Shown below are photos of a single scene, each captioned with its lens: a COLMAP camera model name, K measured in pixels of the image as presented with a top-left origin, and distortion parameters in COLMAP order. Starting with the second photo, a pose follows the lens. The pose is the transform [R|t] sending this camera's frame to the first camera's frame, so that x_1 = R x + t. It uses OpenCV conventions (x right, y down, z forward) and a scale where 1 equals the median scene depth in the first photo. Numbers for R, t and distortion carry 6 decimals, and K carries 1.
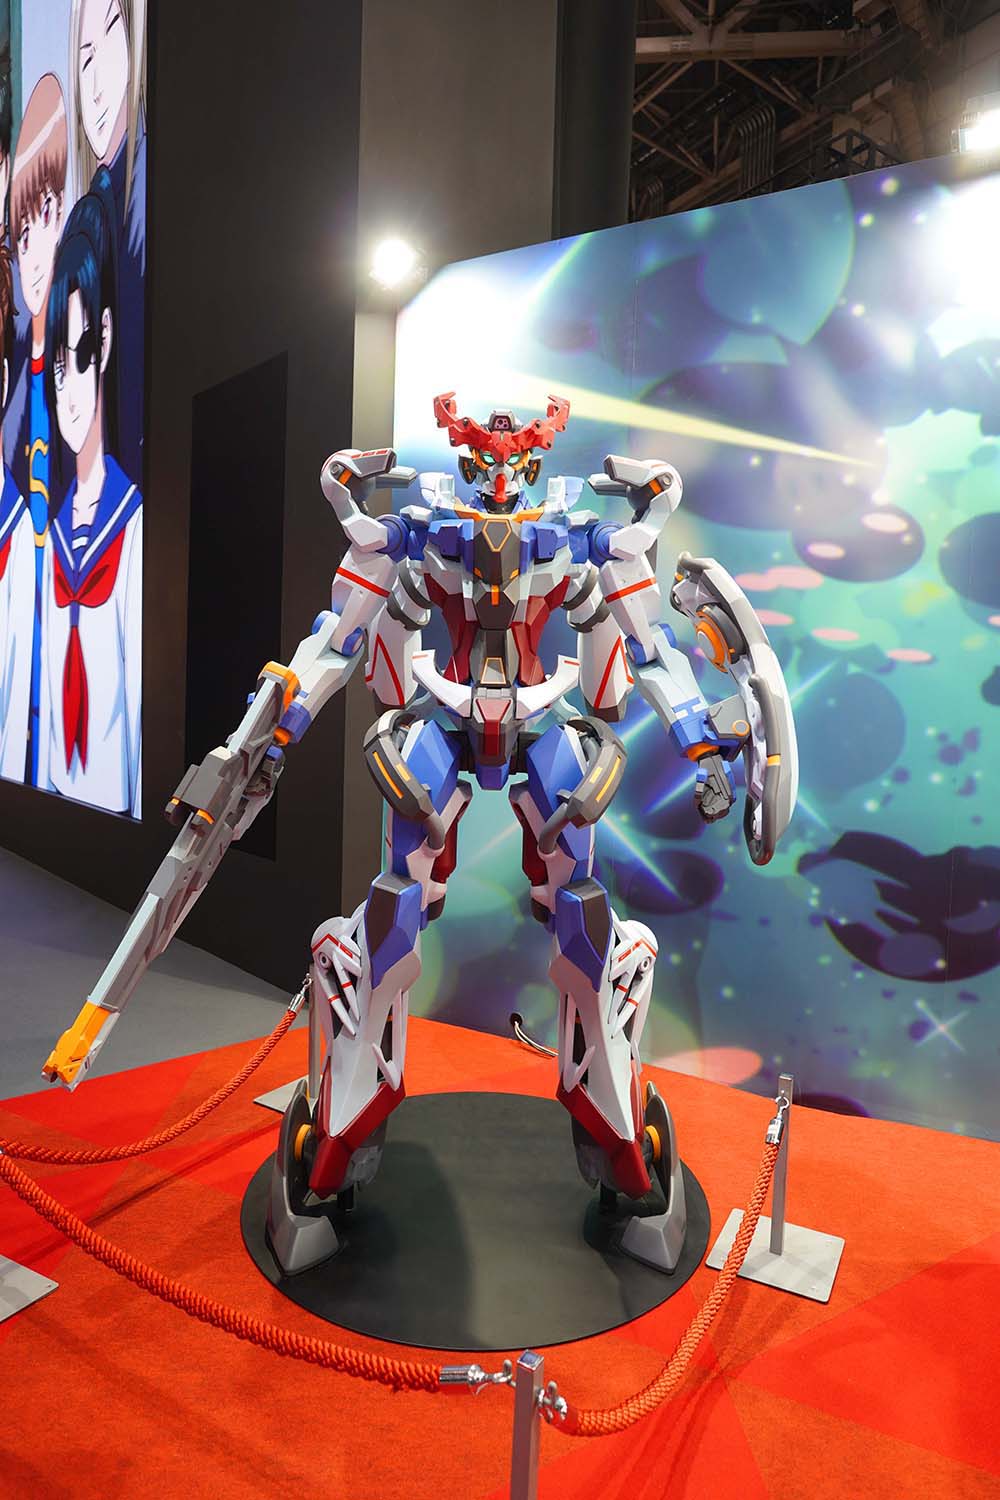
lens RADIAL K [[936.7, 0, 498.6], [0, 936.7, 745.7], [0, 0, 1]] dist [-0.020356, 0.016405]
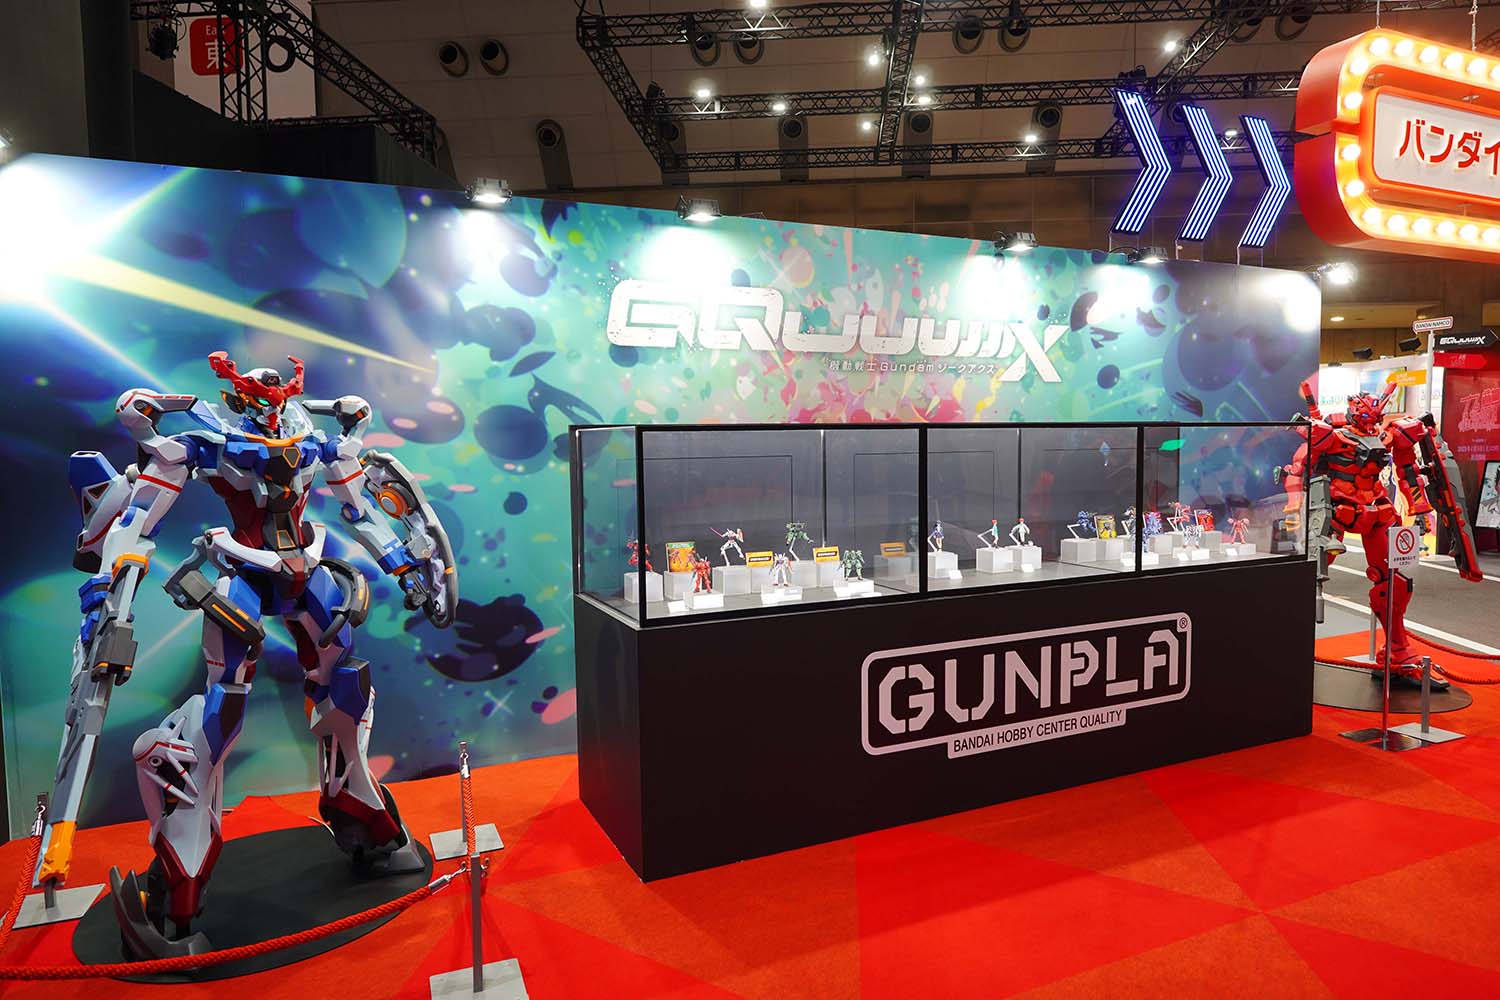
lens RADIAL K [[936.7, 0, 753.4], [0, 936.7, 502.8], [0, 0, 1]] dist [-0.020356, 0.016405]
pose [[0.609301, -0.091619, 0.787628, -0.563061], [0.077900, 0.995414, 0.055527, -0.124602], [-0.789103, 0.027523, 0.613644, -0.432396]]
